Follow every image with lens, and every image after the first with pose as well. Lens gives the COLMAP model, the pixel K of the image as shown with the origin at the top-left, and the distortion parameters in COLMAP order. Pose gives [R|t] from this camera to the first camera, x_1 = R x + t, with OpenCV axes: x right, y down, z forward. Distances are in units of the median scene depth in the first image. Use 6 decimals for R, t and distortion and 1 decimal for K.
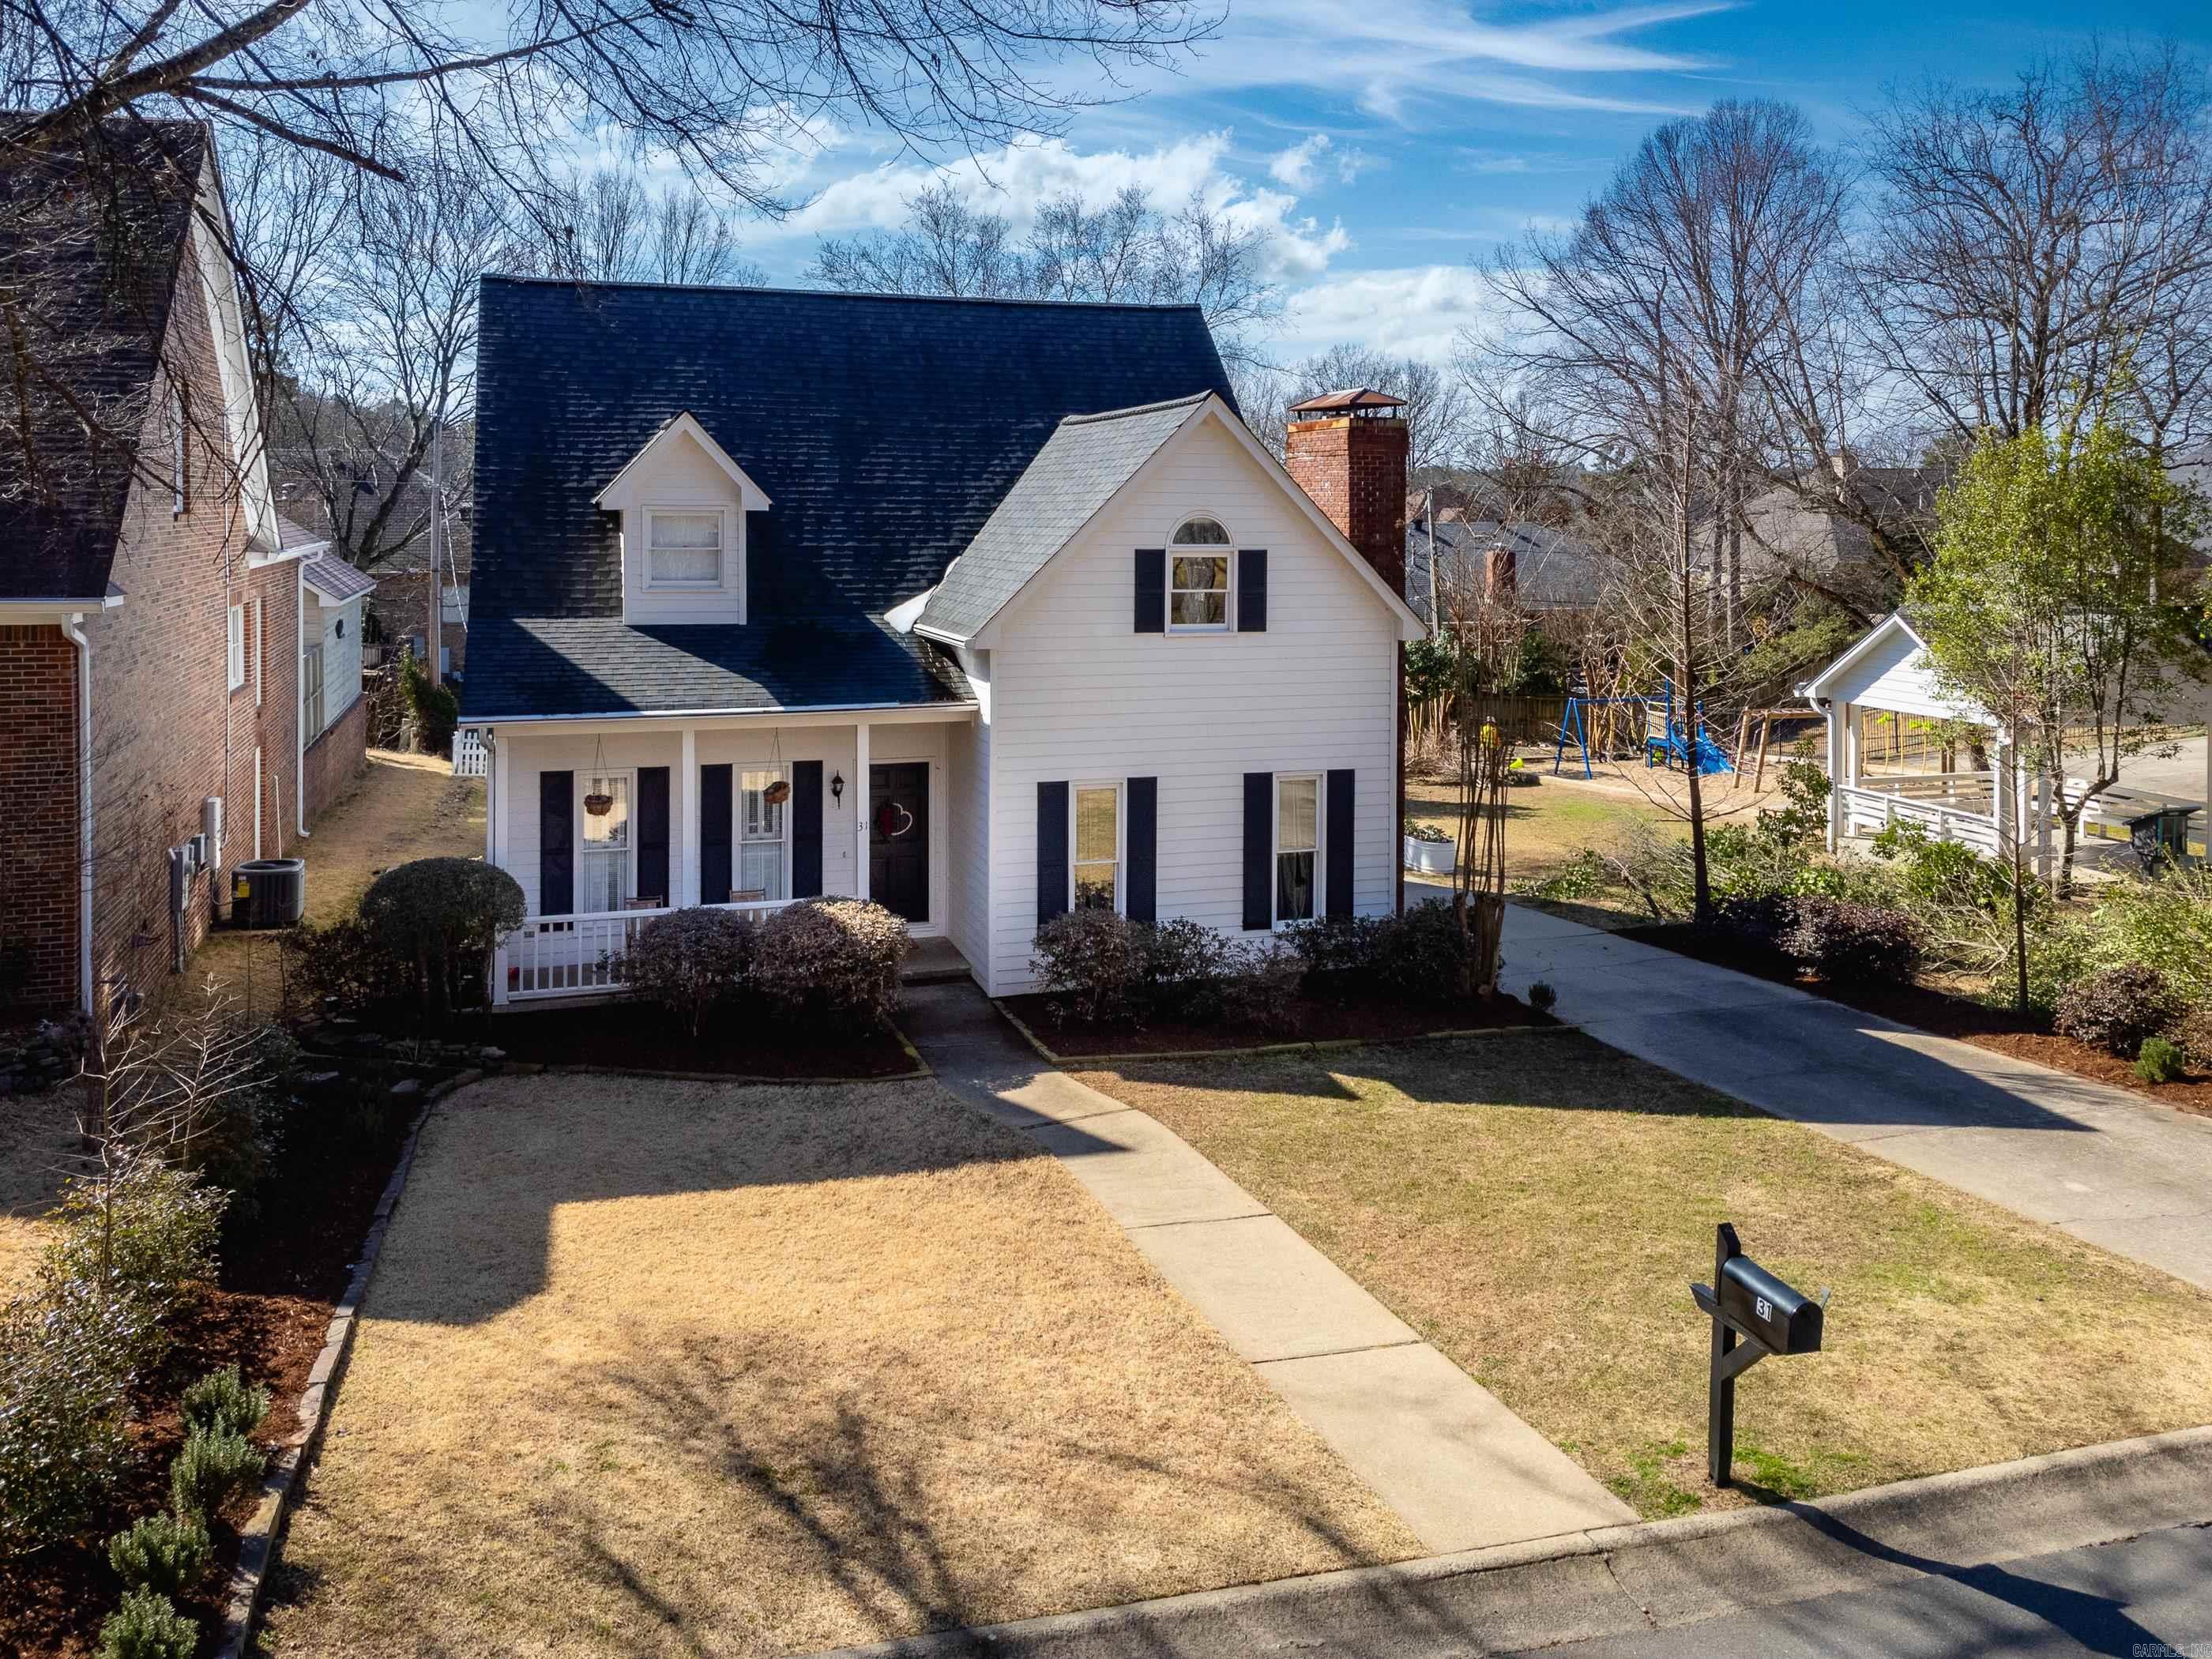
lens RADIAL K [[1558.0, 0, 1108.1], [0, 1558.0, 813.8], [0, 0, 1]] dist [0.005946, 0.000572]
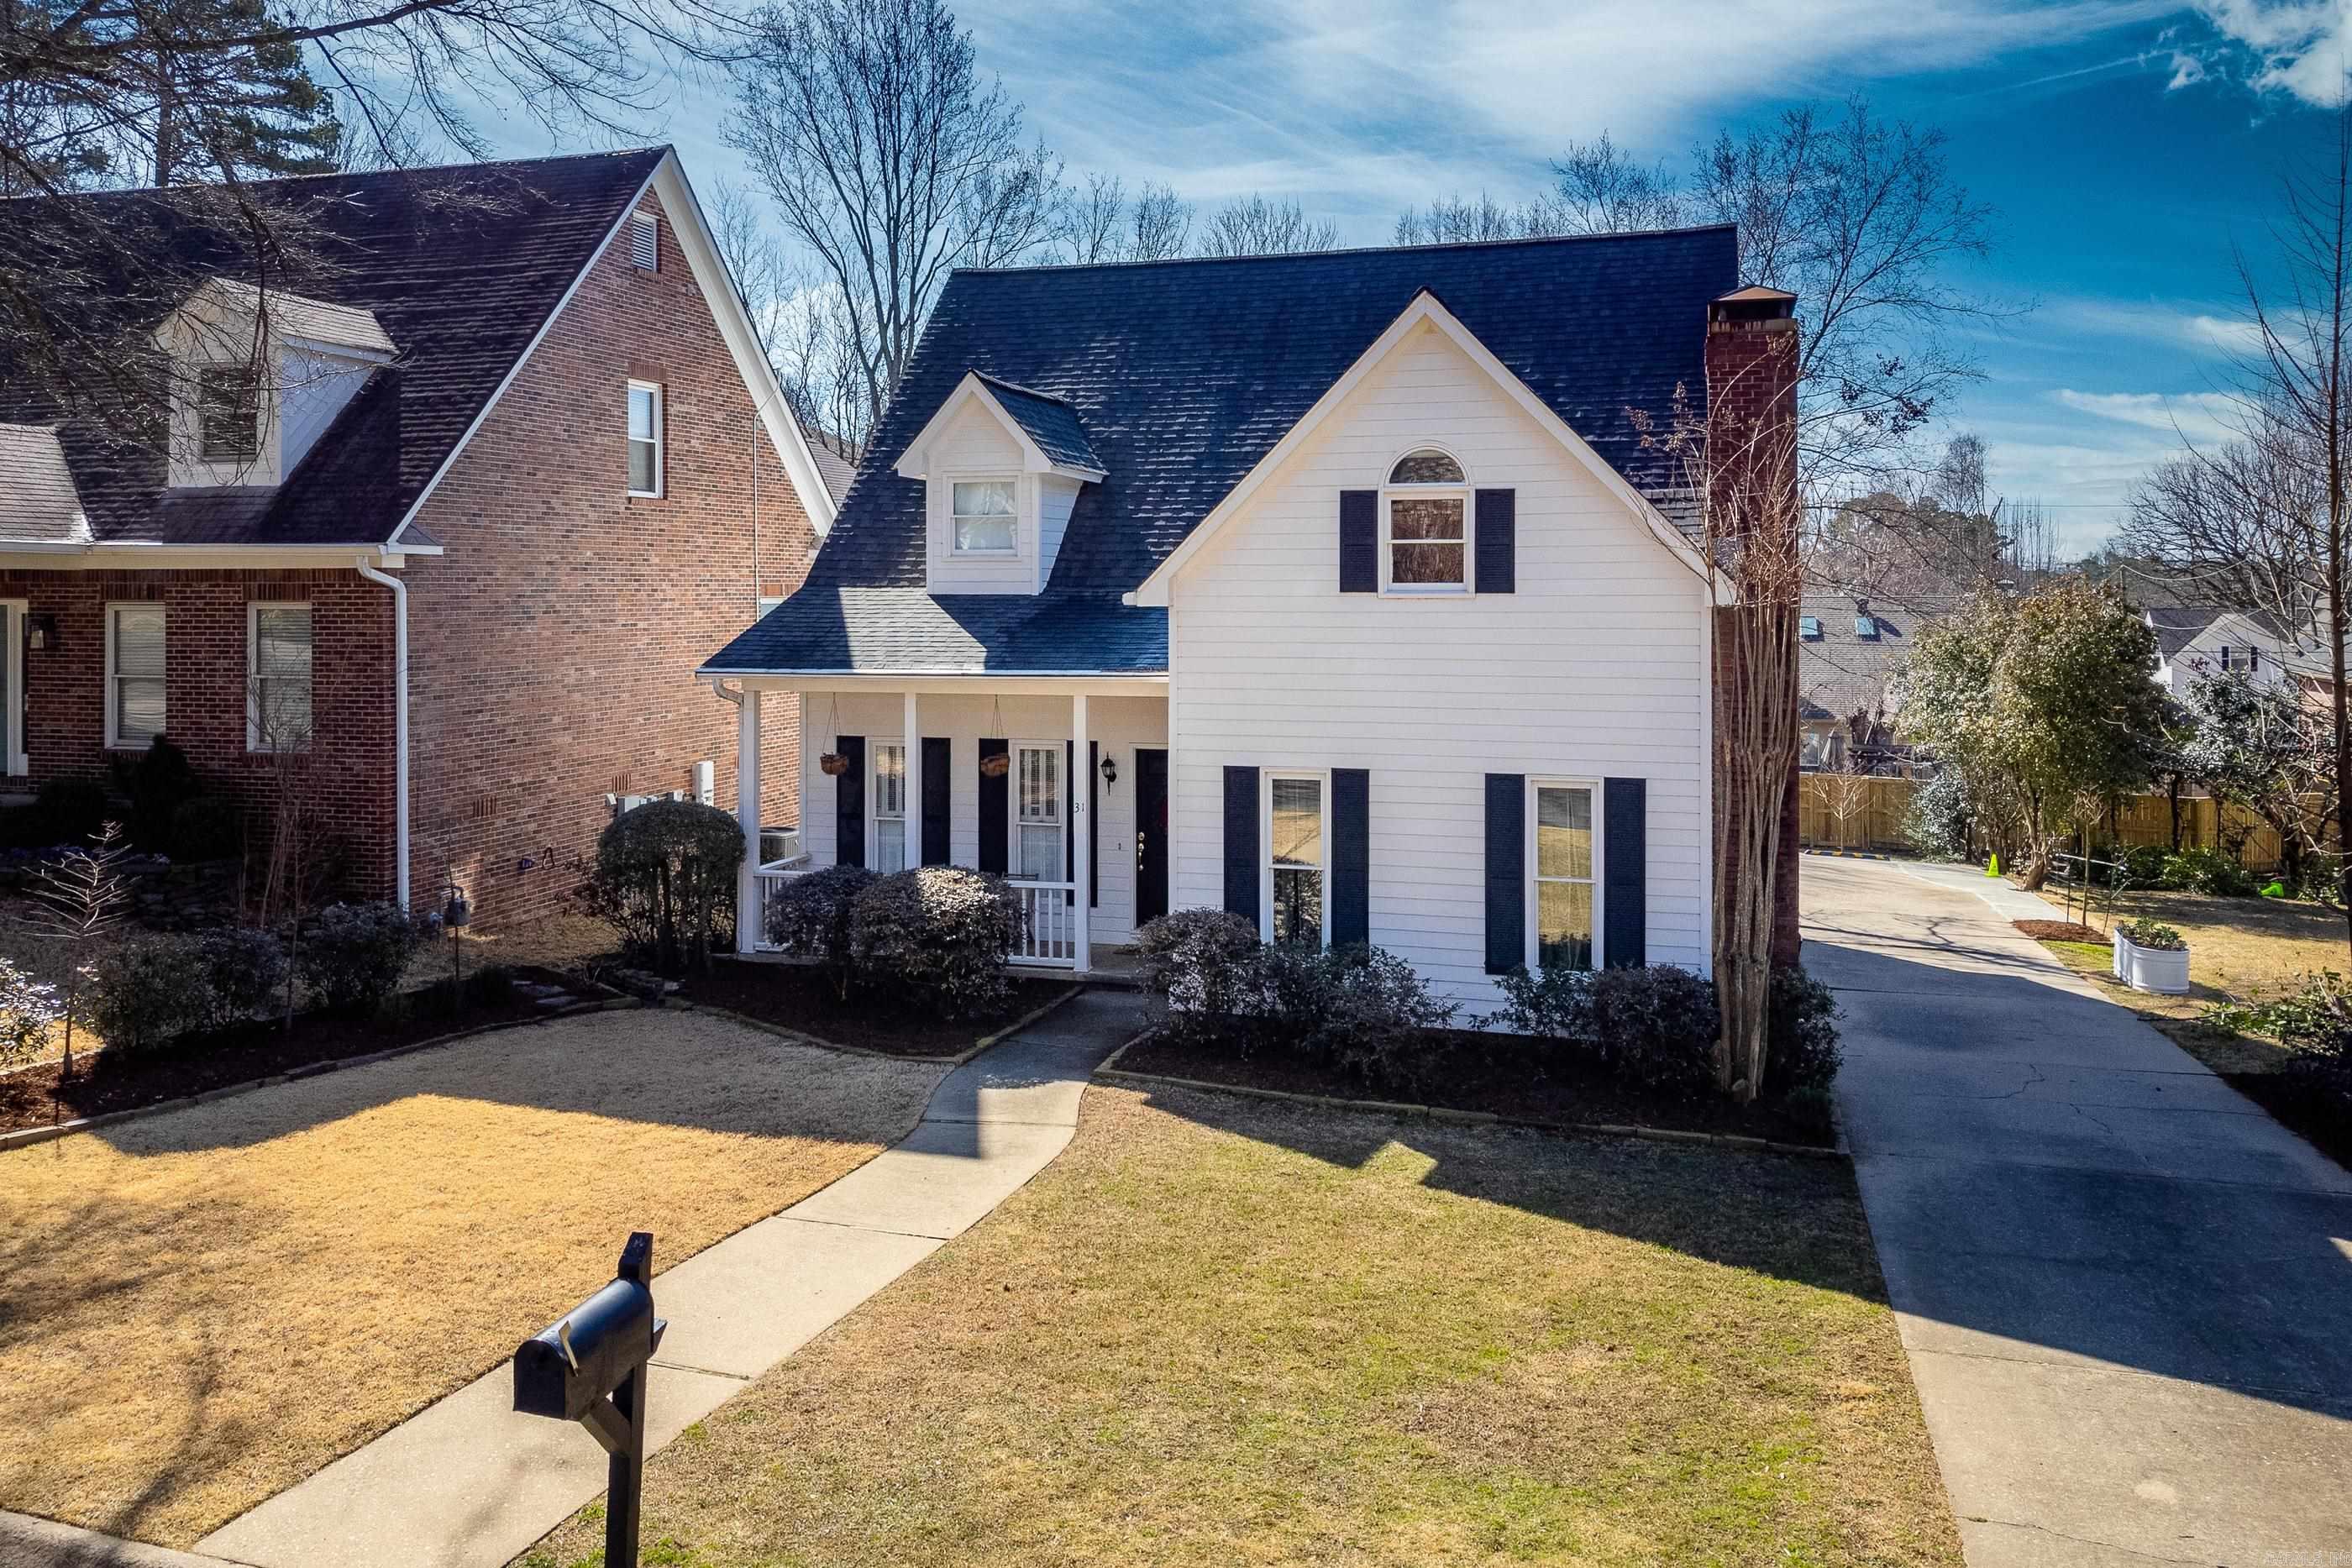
lens RADIAL K [[1678.6, 0, 1179.2], [0, 1678.6, 801.6], [0, 0, 1]] dist [0.012059, 0.010098]
pose [[0.848892, 0.058285, -0.525343, 0.416047], [-0.091929, 0.995034, -0.038152, 0.036323], [0.520510, 0.080681, 0.850035, 0.202685]]
